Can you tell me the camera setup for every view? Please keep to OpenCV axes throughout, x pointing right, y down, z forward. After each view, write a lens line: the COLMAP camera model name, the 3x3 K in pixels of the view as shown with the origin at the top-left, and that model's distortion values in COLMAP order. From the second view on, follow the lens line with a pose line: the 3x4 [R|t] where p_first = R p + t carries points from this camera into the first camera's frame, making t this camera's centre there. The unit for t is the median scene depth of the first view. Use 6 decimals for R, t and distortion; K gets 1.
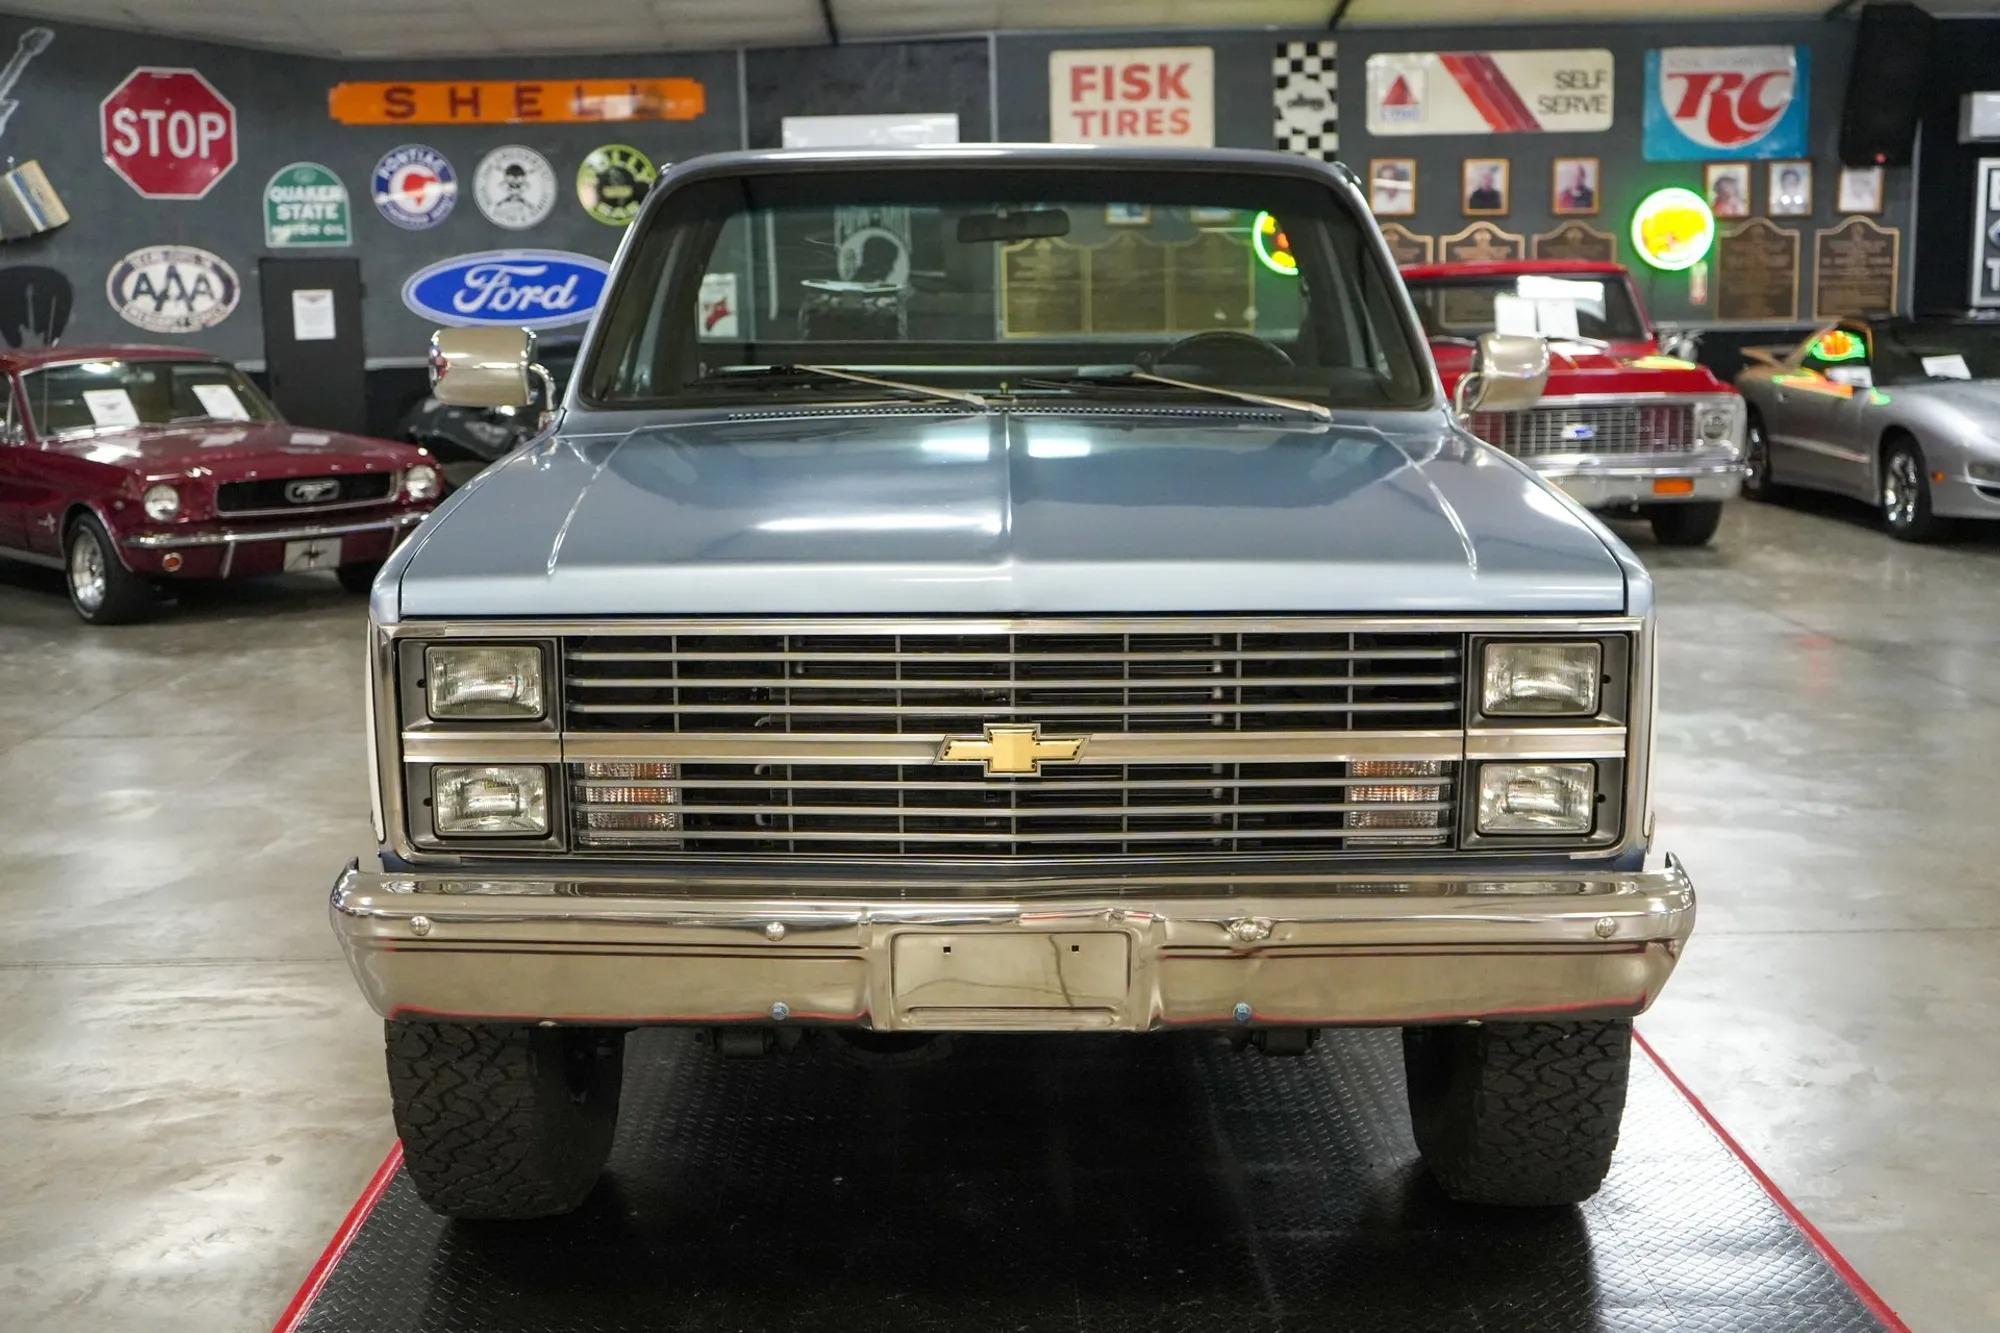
lens RADIAL K [[2337.0, 0, 976.1], [0, 2337.0, 667.8], [0, 0, 1]] dist [-0.009012, 0.010768]
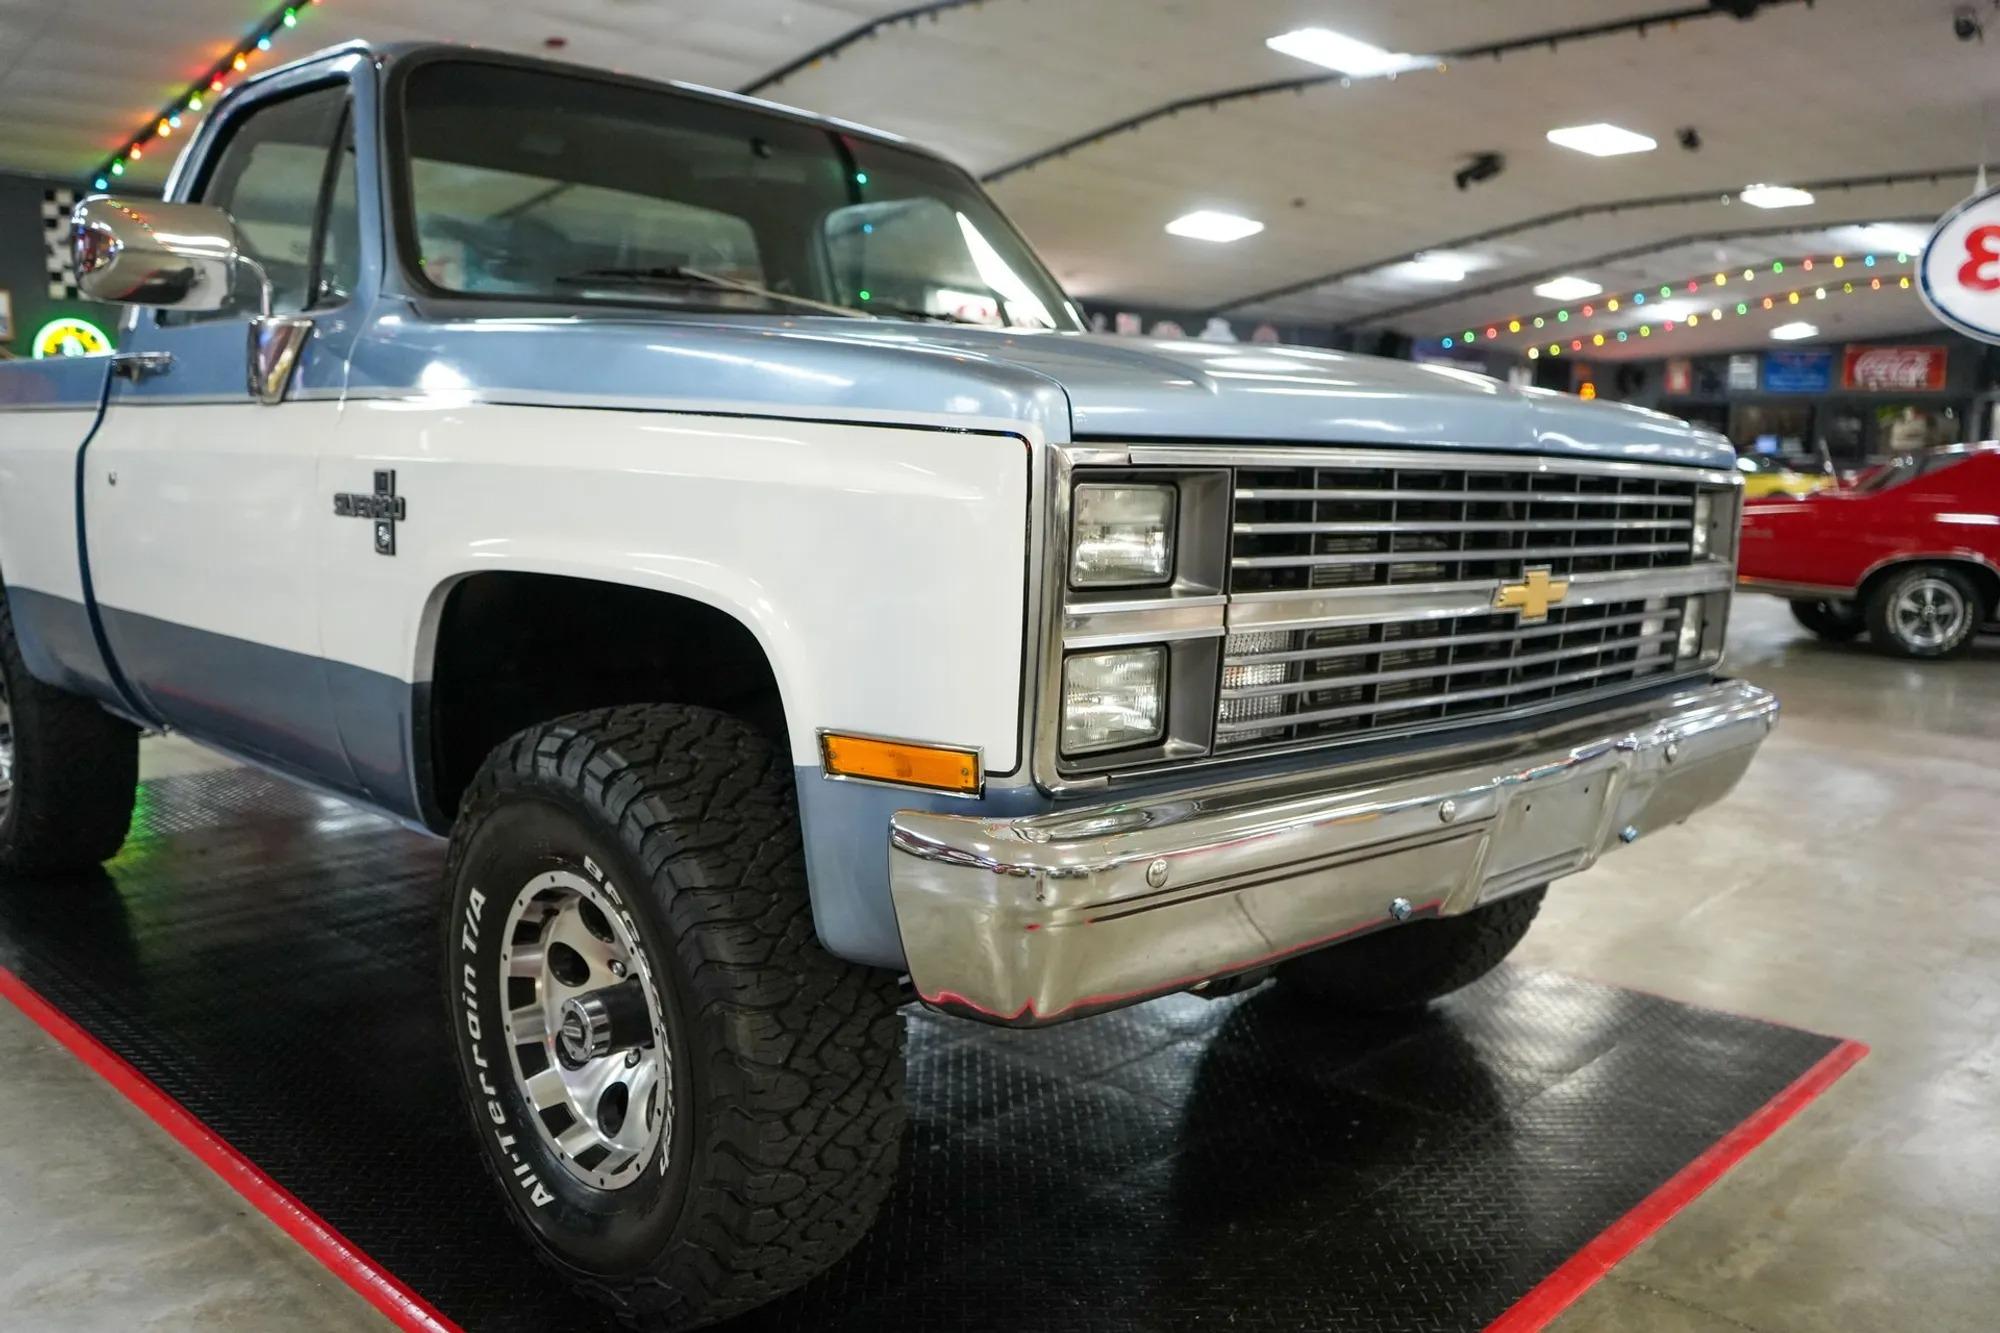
lens RADIAL K [[1587.4, 0, 987.3], [0, 1587.4, 669.1], [0, 0, 1]] dist [-0.006728, -0.002900]
pose [[0.700852, -0.068040, 0.710055, -0.119308], [0.091705, 0.995774, 0.004903, 0.008316], [-0.707388, 0.061679, 0.704130, 0.136966]]
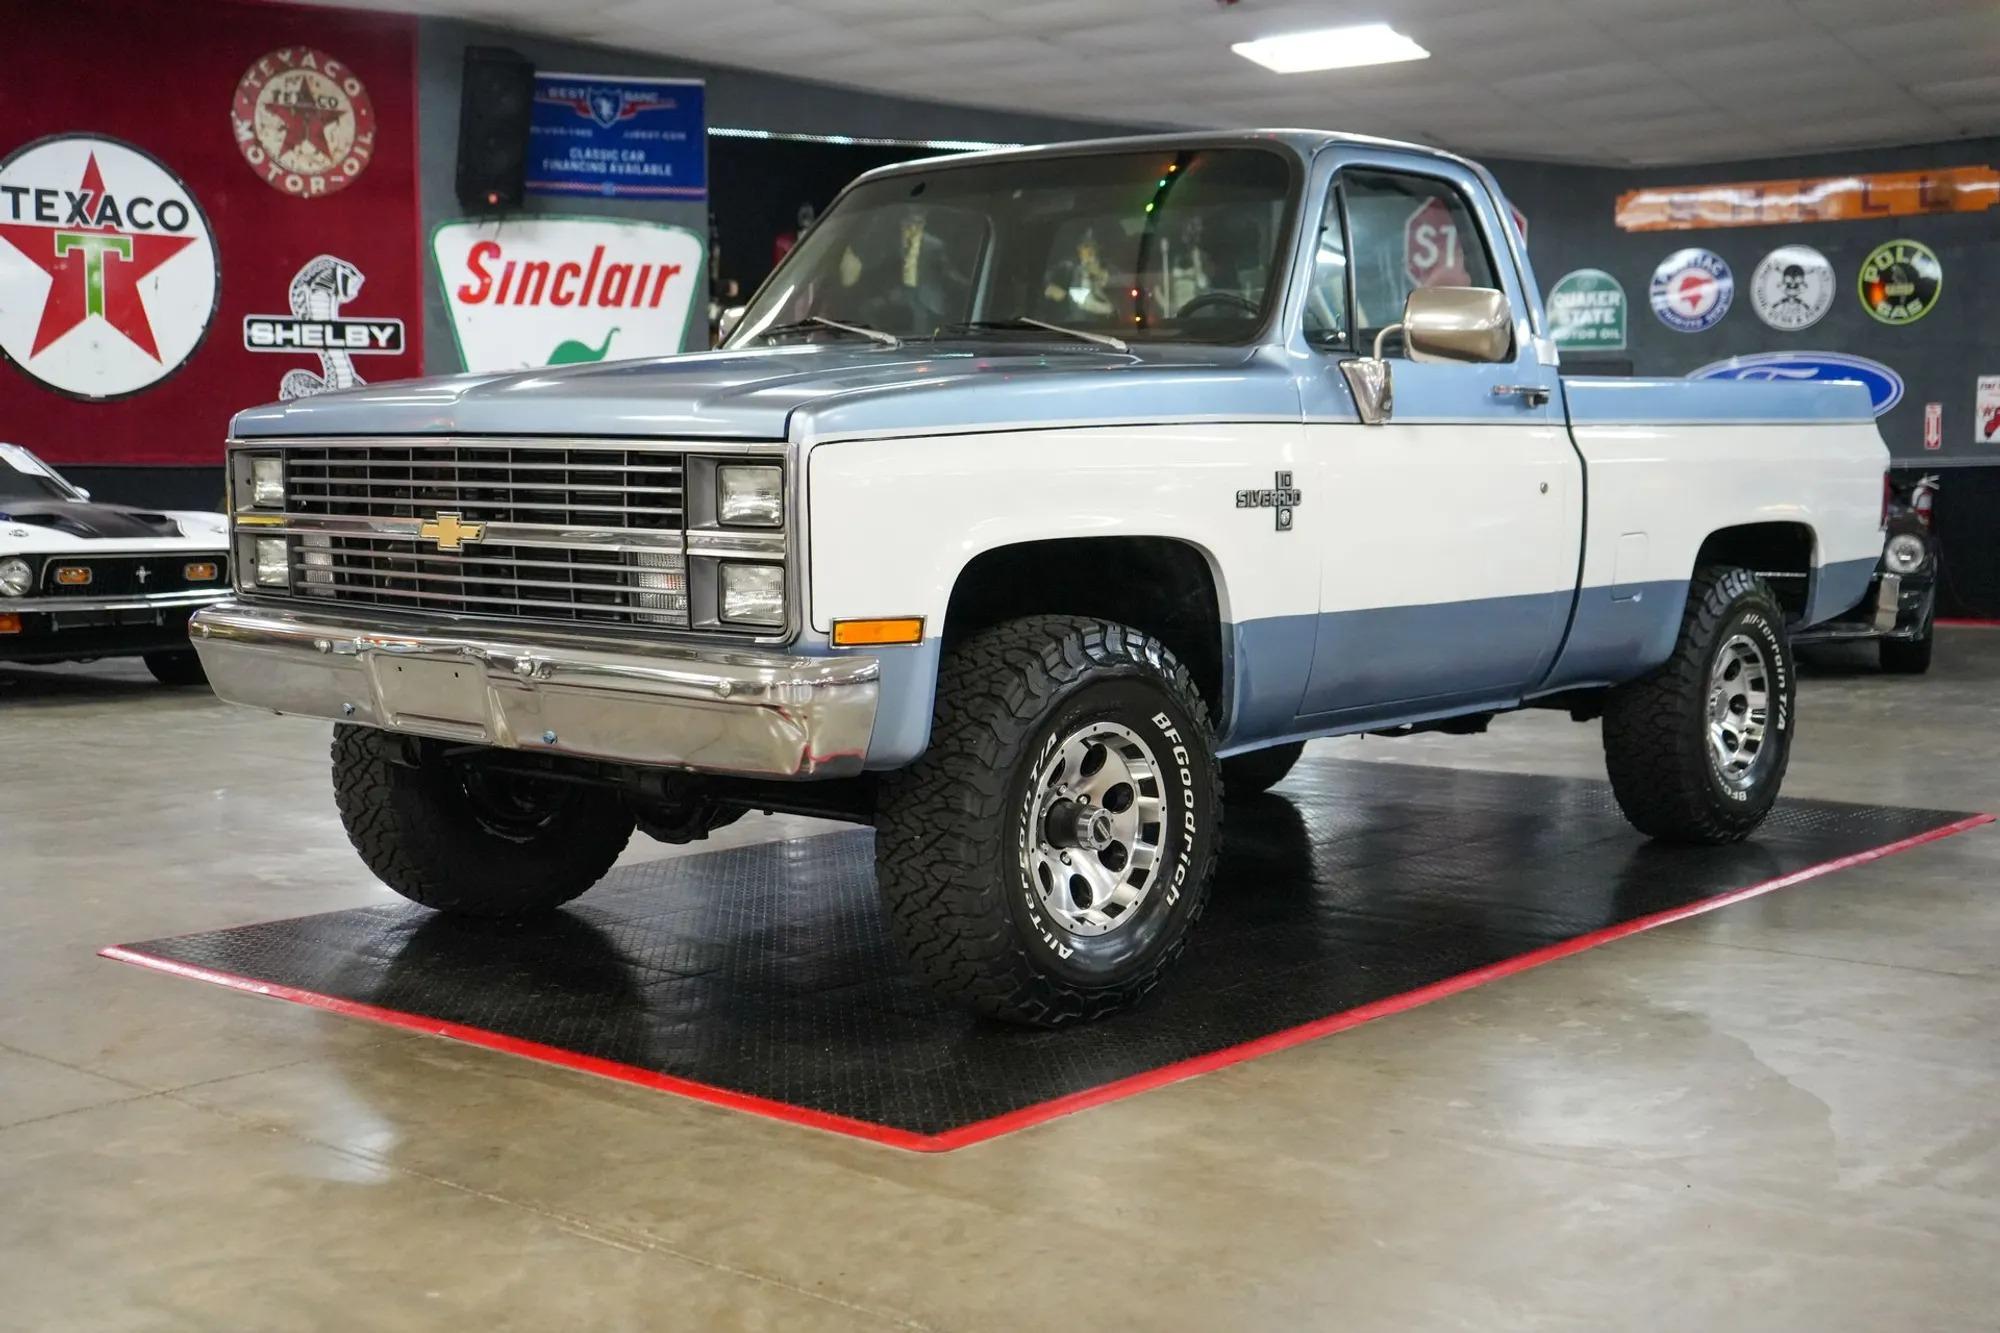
lens RADIAL K [[2487.3, 0, 1000.0], [0, 2487.3, 666.5], [0, 0, 1]] dist [-0.003959, 0.006553]
pose [[0.759800, 0.068643, -0.646523, 0.240324], [-0.117887, 0.992473, -0.033169, 0.024590], [0.639380, 0.101418, 0.762173, 0.017411]]
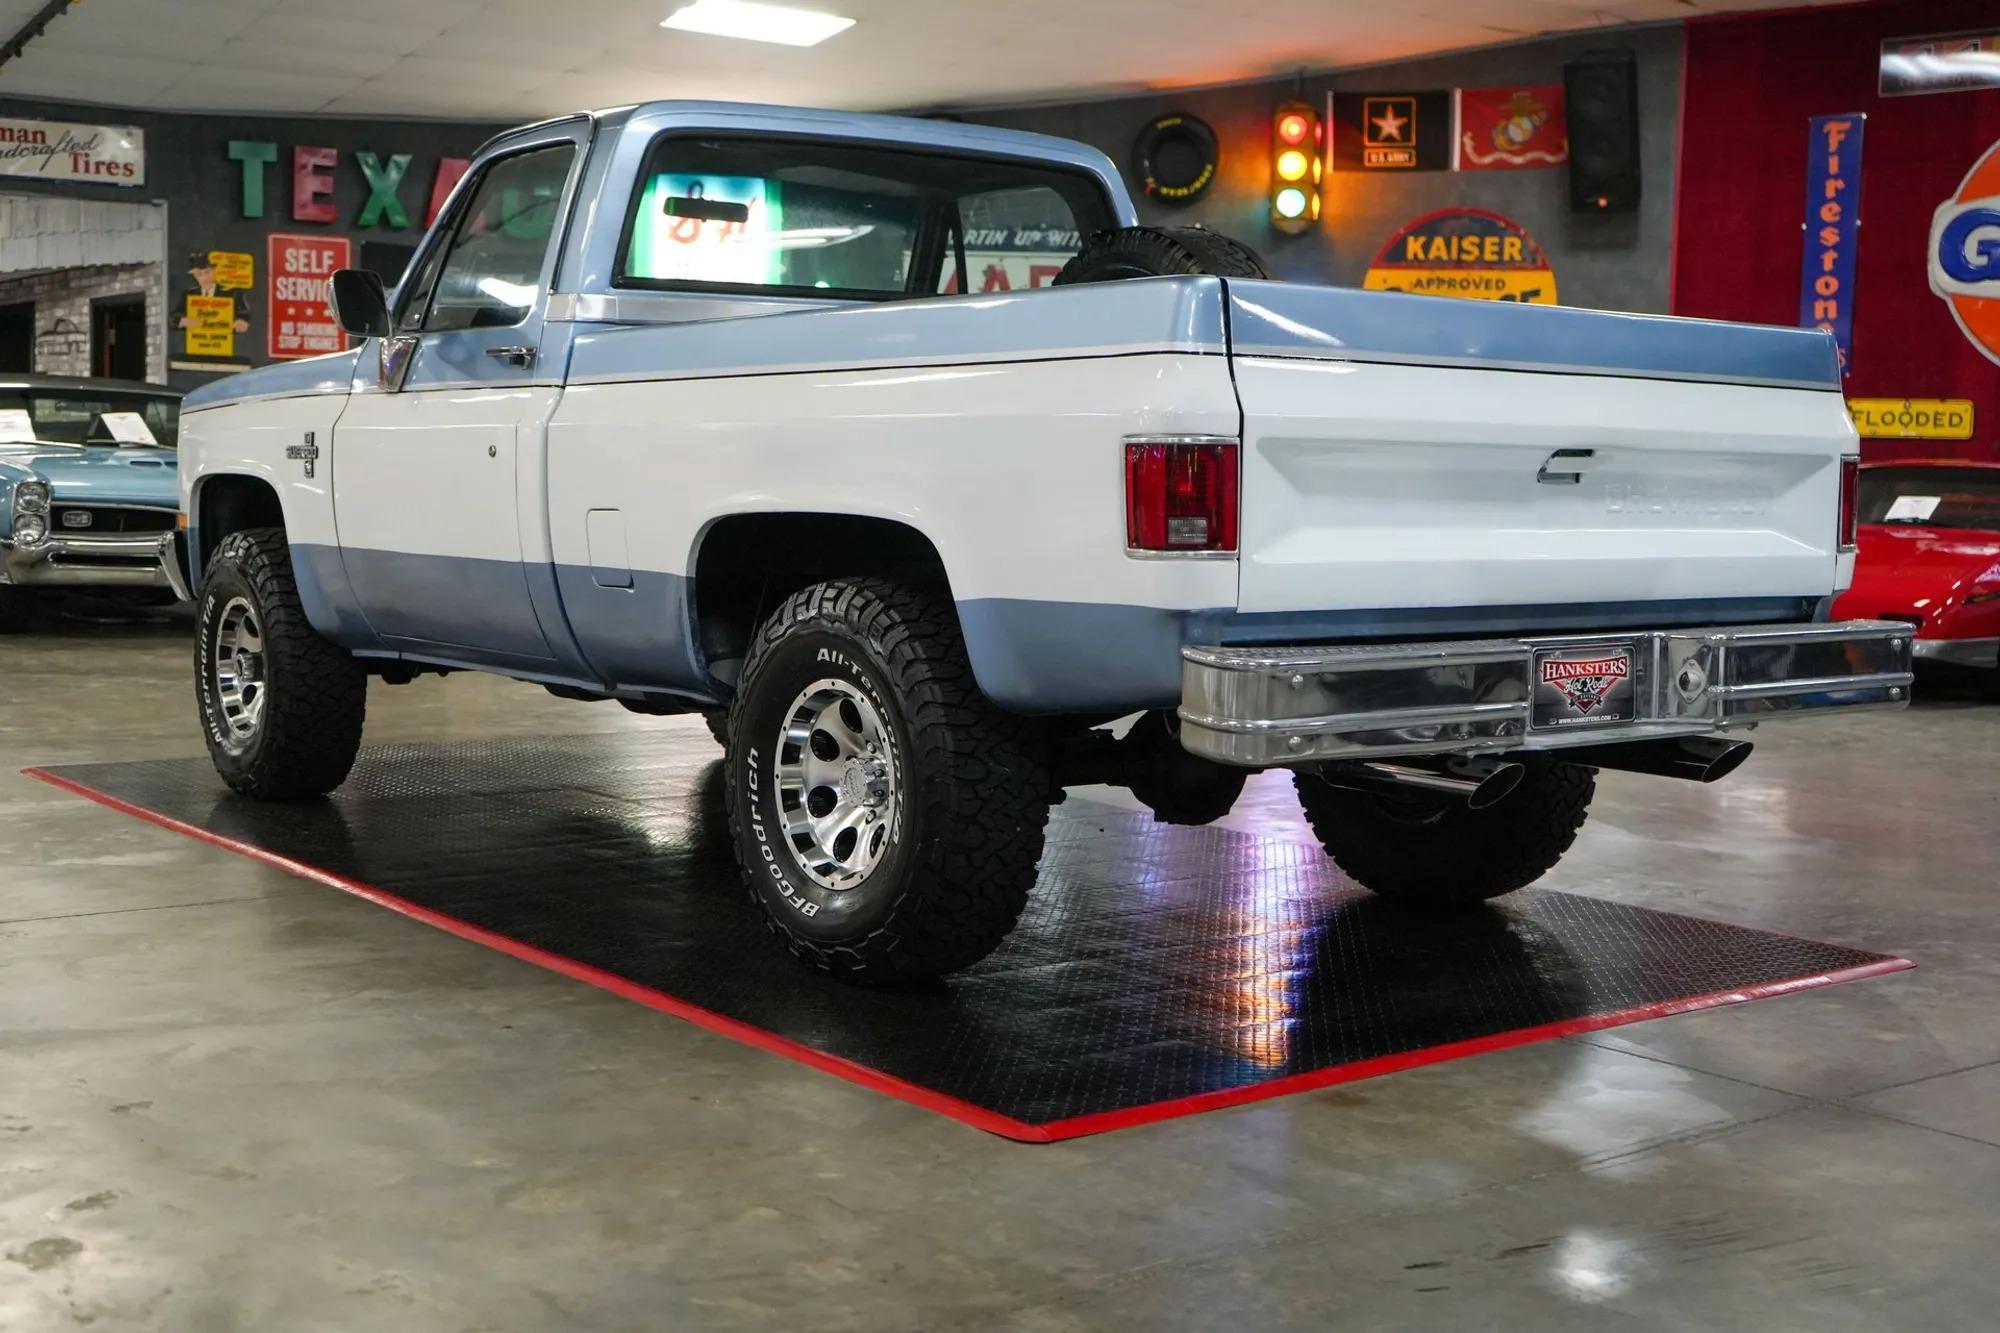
lens RADIAL K [[2451.2, 0, 1000.0], [0, 2451.2, 666.5], [0, 0, 1]] dist [-0.005313, 0.017526]
pose [[-0.780605, 0.051676, -0.622884, 0.225864], [-0.110941, 0.969296, 0.219448, -0.076880], [0.615100, 0.240406, -0.750904, 0.651919]]
